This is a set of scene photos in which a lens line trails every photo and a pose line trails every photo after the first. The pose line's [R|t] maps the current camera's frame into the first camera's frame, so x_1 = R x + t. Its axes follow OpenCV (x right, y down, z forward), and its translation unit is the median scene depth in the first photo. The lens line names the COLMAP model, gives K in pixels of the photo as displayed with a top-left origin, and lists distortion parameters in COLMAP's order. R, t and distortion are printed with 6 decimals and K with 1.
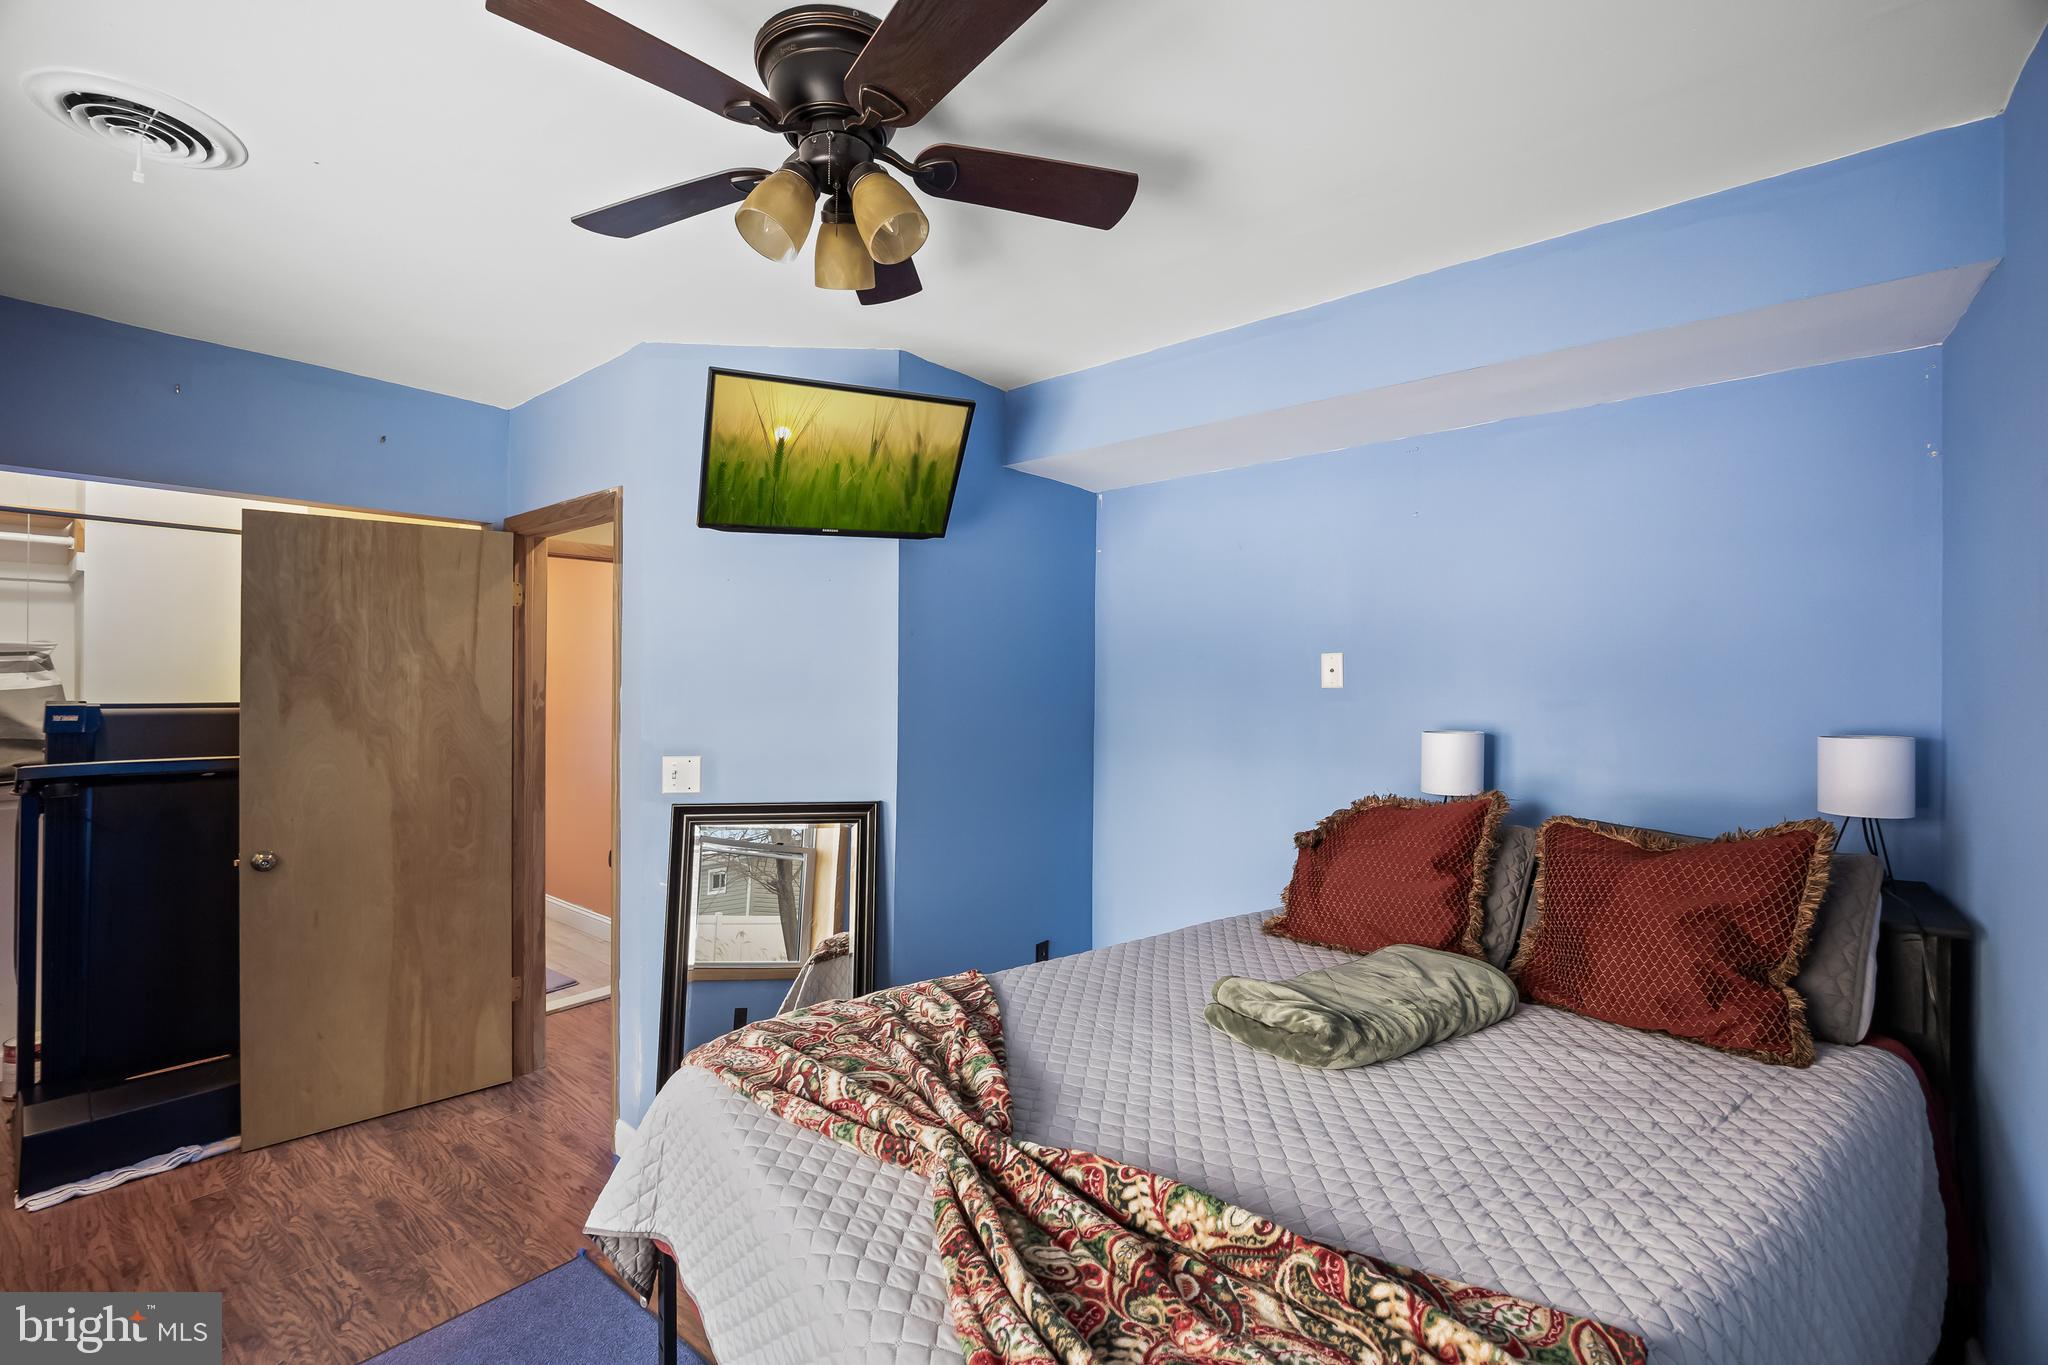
lens RADIAL K [[929.1, 0, 1032.9], [0, 929.1, 674.8], [0, 0, 1]] dist [0.001448, 0.000045]
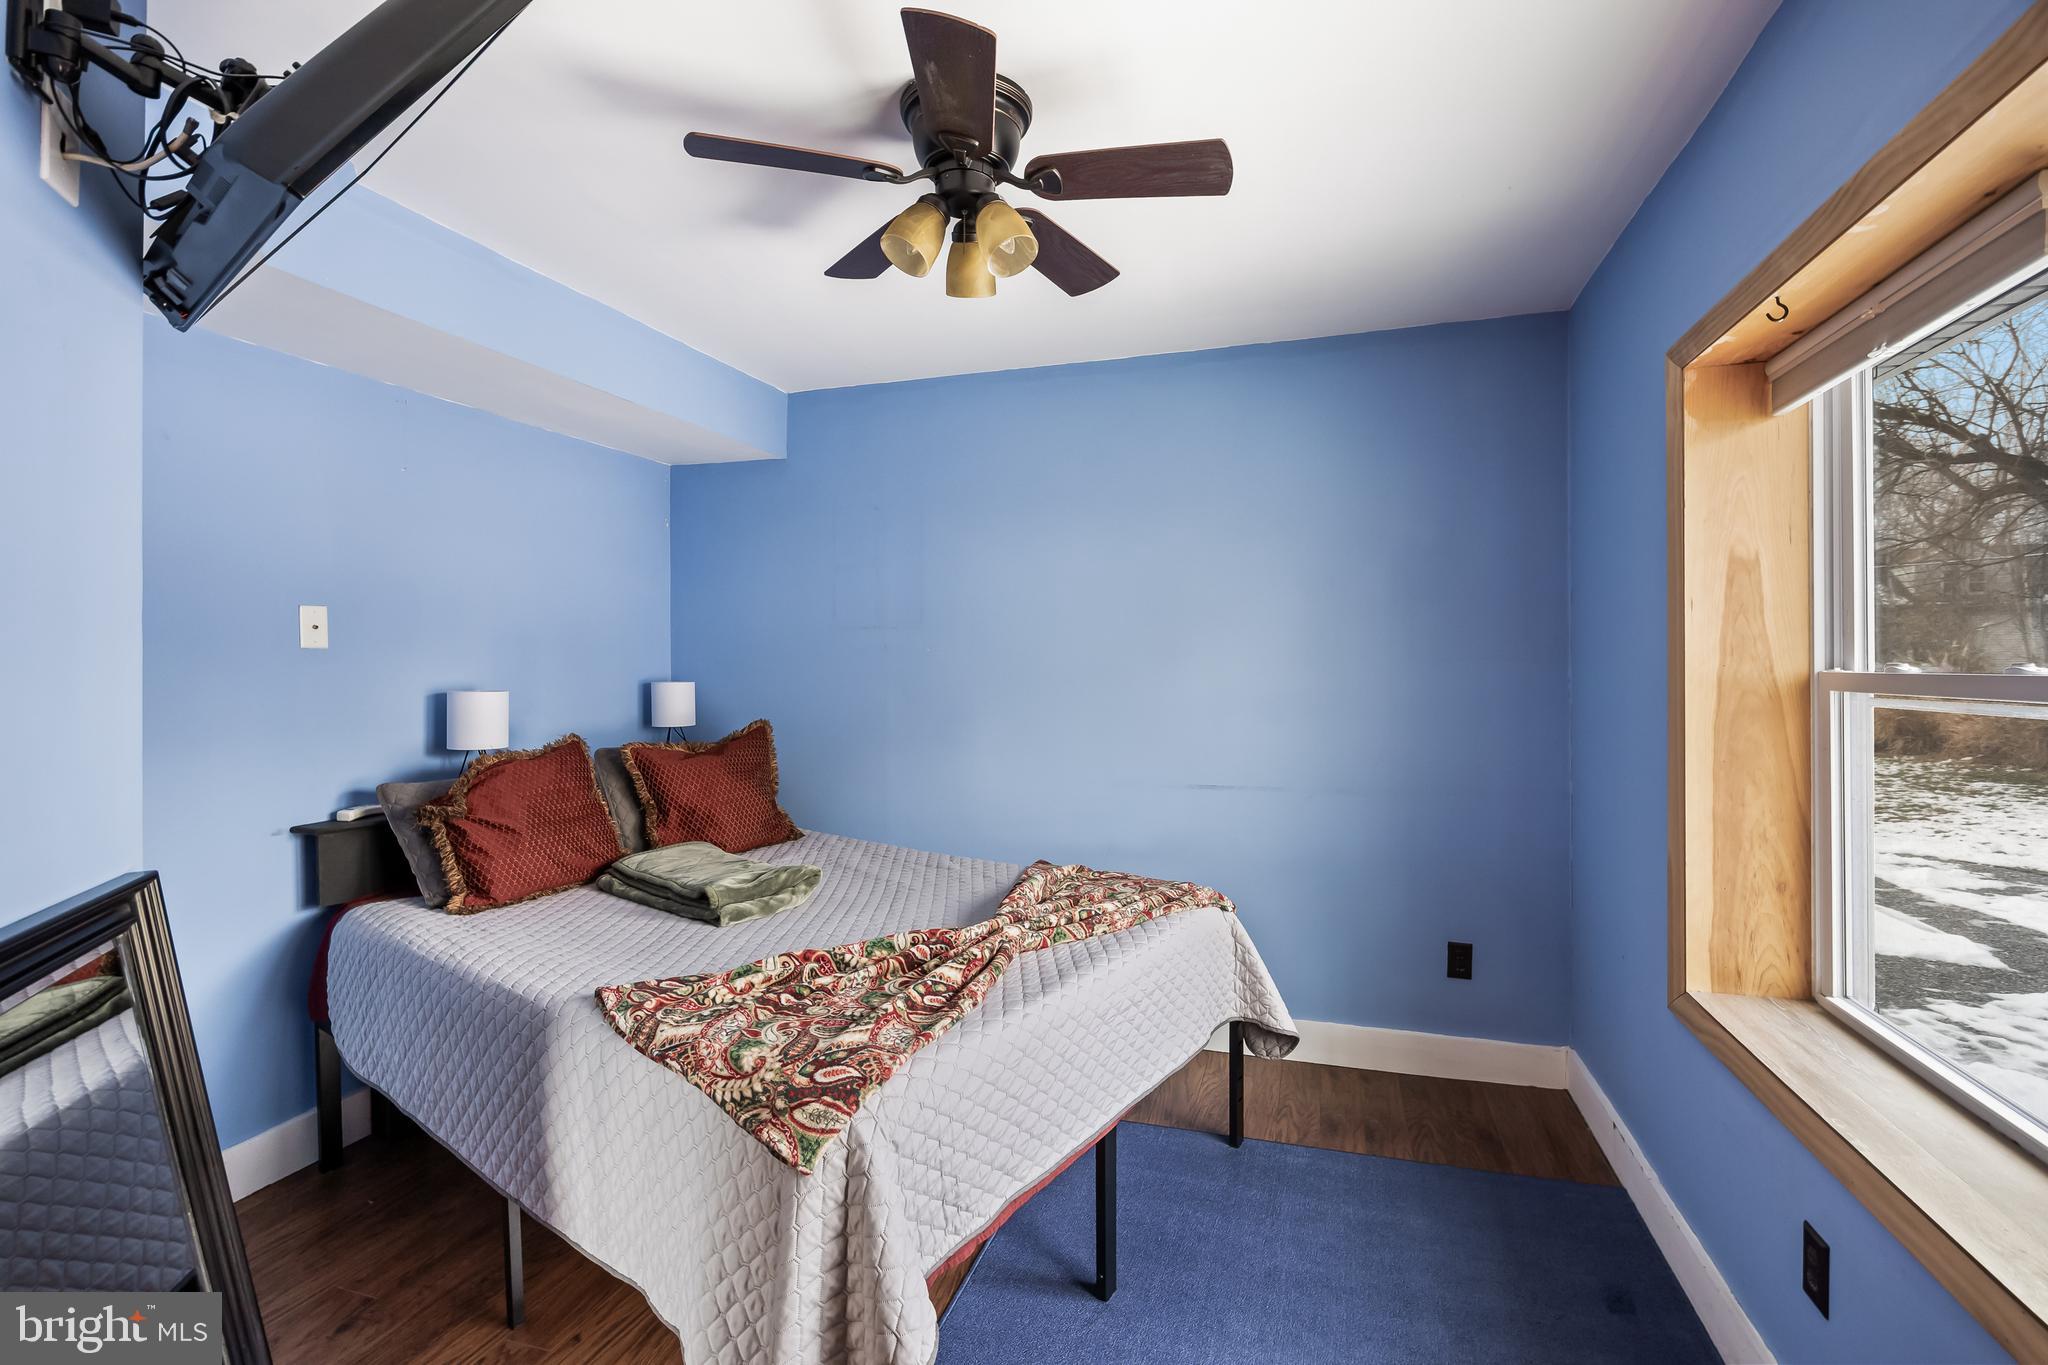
lens RADIAL K [[929.1, 0, 1029.6], [0, 929.1, 675.7], [0, 0, 1]] dist [0.001448, 0.000045]
pose [[-0.394545, -0.010968, 0.918811, -1.092049], [-0.000638, 0.999932, 0.011663, 0.045605], [-0.918876, 0.004015, -0.394526, 1.128217]]
